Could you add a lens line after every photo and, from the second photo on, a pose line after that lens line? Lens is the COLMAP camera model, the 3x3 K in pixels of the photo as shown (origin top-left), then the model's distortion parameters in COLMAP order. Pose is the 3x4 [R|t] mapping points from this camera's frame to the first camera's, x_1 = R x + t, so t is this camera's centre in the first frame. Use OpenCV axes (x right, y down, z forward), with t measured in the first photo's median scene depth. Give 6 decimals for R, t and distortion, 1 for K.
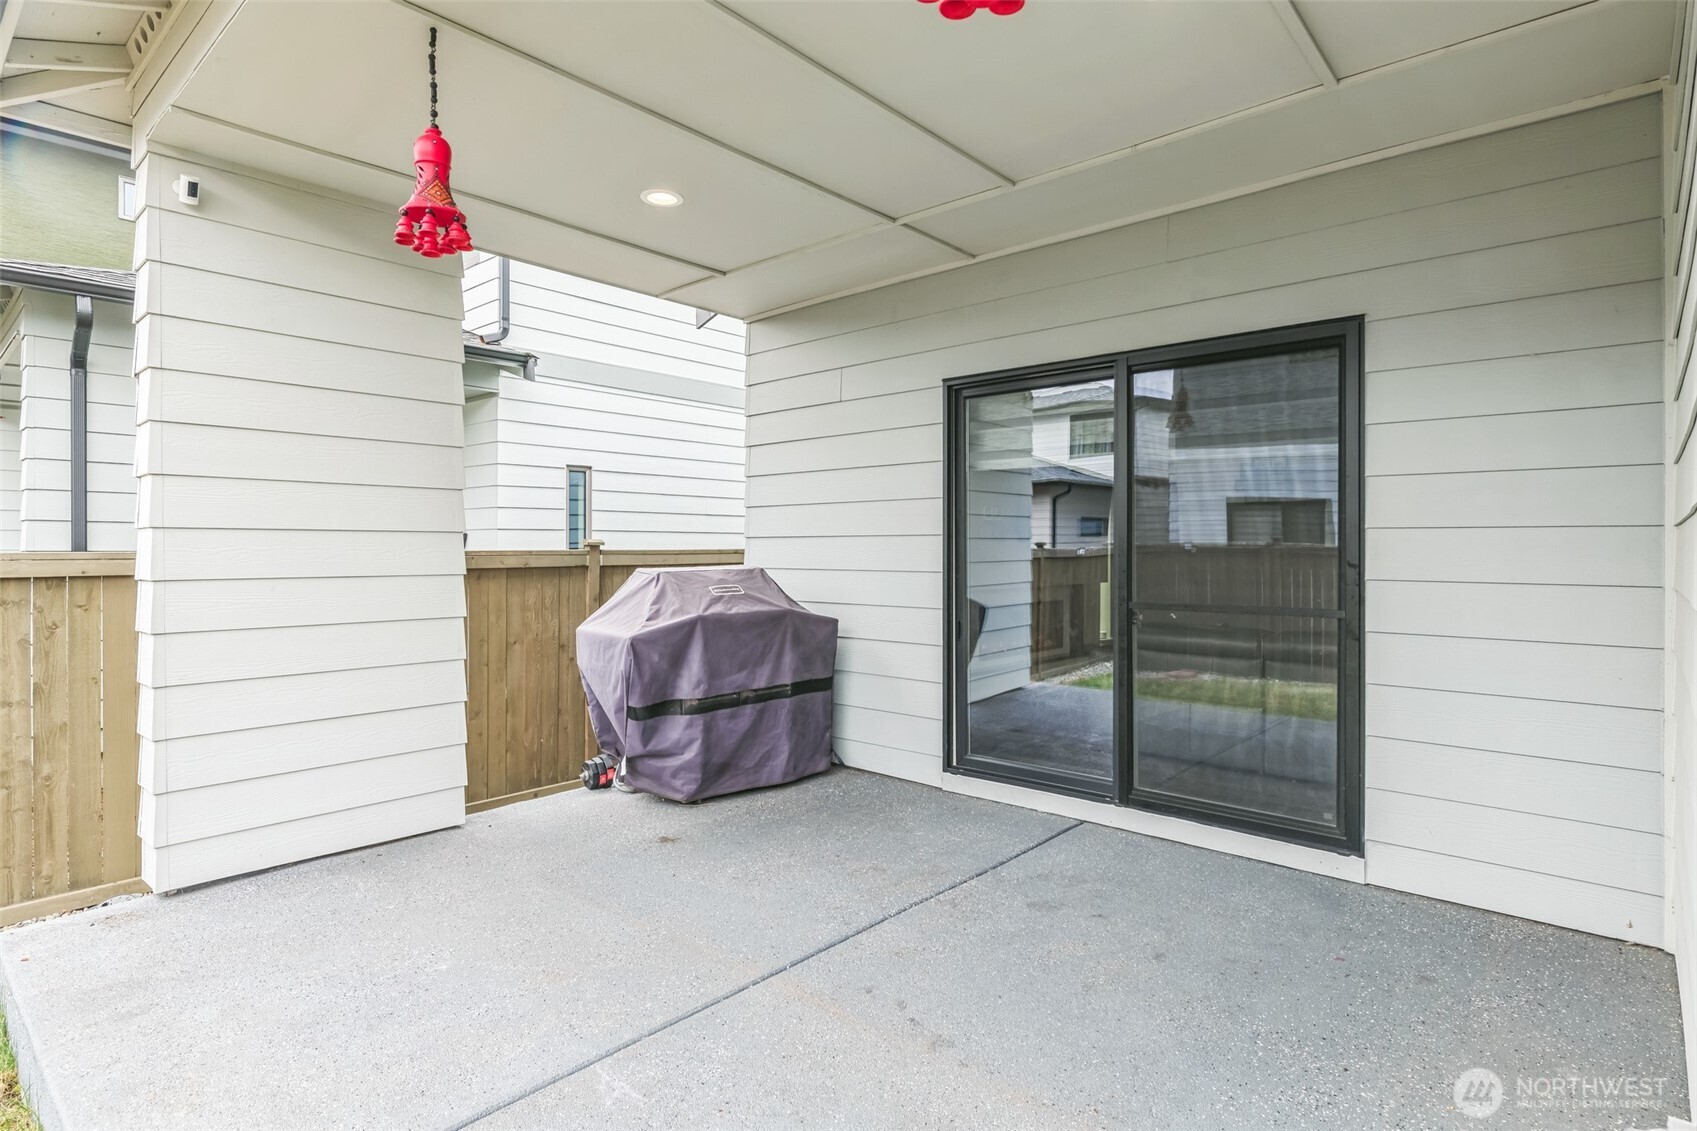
lens RADIAL K [[874.8, 0, 848.4], [0, 874.8, 534.5], [0, 0, 1]] dist [-0.000811, -0.000135]
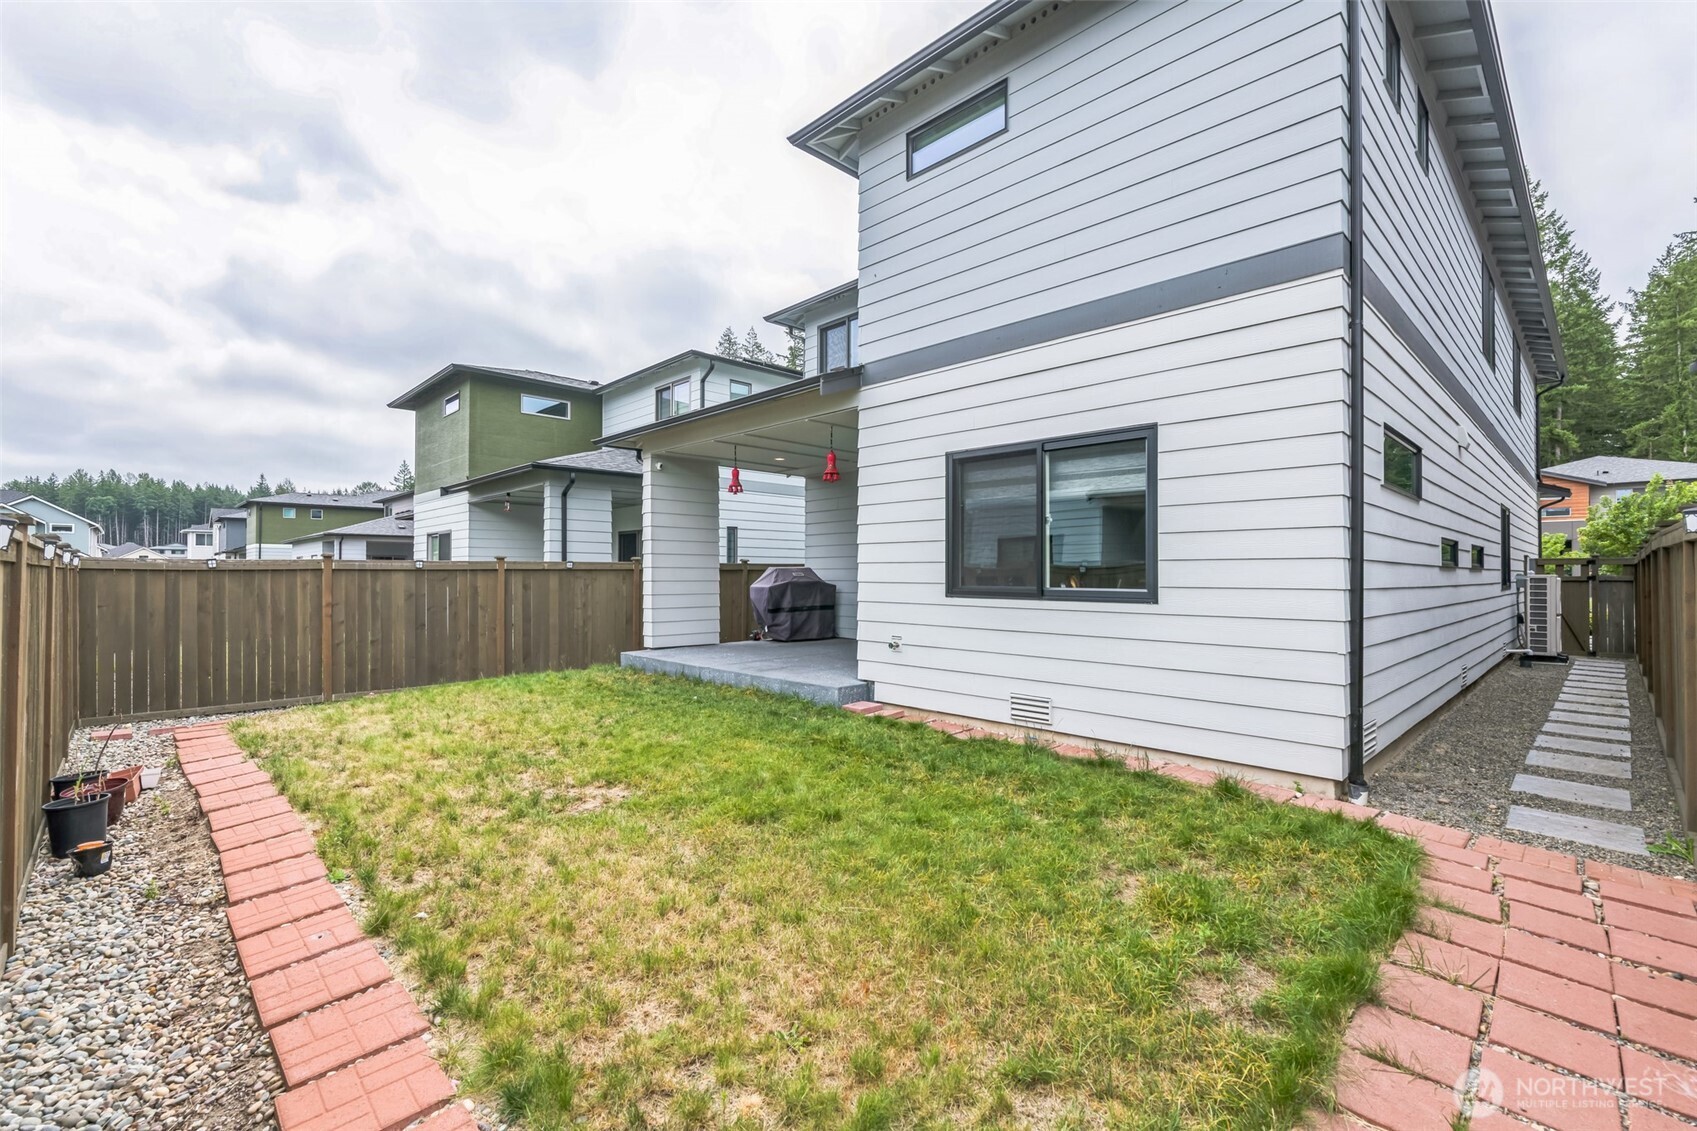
lens RADIAL K [[753.8, 0, 848.5], [0, 753.8, 565.5], [0, 0, 1]] dist [-0.001268, -0.000071]
pose [[0.997660, -0.001085, -0.068366, 0.221315], [0.001287, 0.999995, 0.002916, 0.026473], [0.068362, -0.002997, 0.997656, -1.650186]]
